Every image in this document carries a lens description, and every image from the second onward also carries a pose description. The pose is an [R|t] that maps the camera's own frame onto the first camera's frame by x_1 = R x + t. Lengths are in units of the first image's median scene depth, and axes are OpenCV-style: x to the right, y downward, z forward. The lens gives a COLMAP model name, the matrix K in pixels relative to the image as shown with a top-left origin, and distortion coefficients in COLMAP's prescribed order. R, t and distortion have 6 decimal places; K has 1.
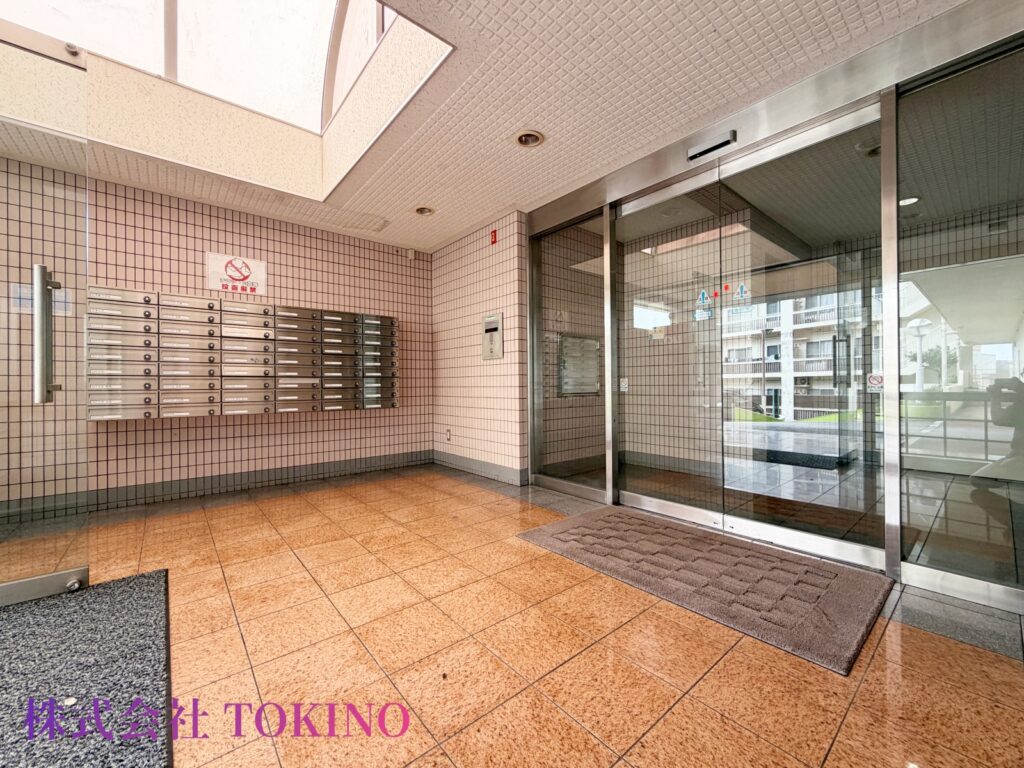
lens RADIAL K [[411.8, 0, 512.3], [0, 411.8, 384.5], [0, 0, 1]] dist [0.002349, -0.000062]
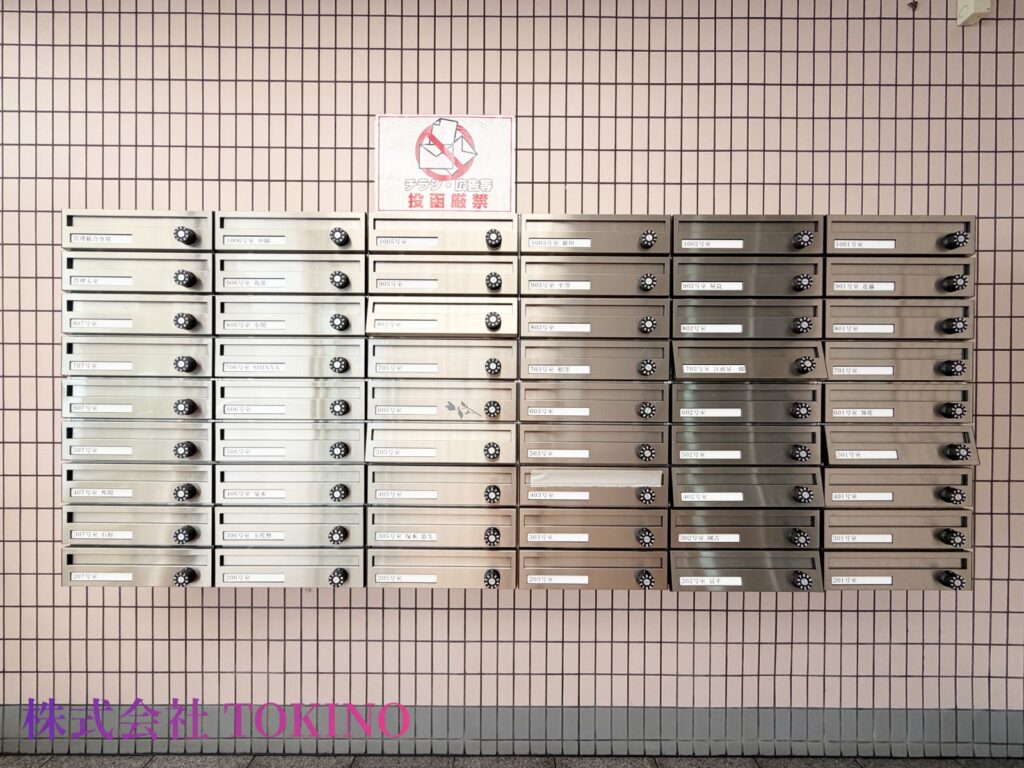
lens RADIAL K [[411.8, 0, 509.9], [0, 411.8, 389.4], [0, 0, 1]] dist [0.002349, -0.000062]
pose [[0.768117, 0.009273, -0.640243, -0.387749], [-0.010641, 0.999942, 0.001716, -0.070054], [0.640221, 0.005495, 0.768171, 0.757403]]
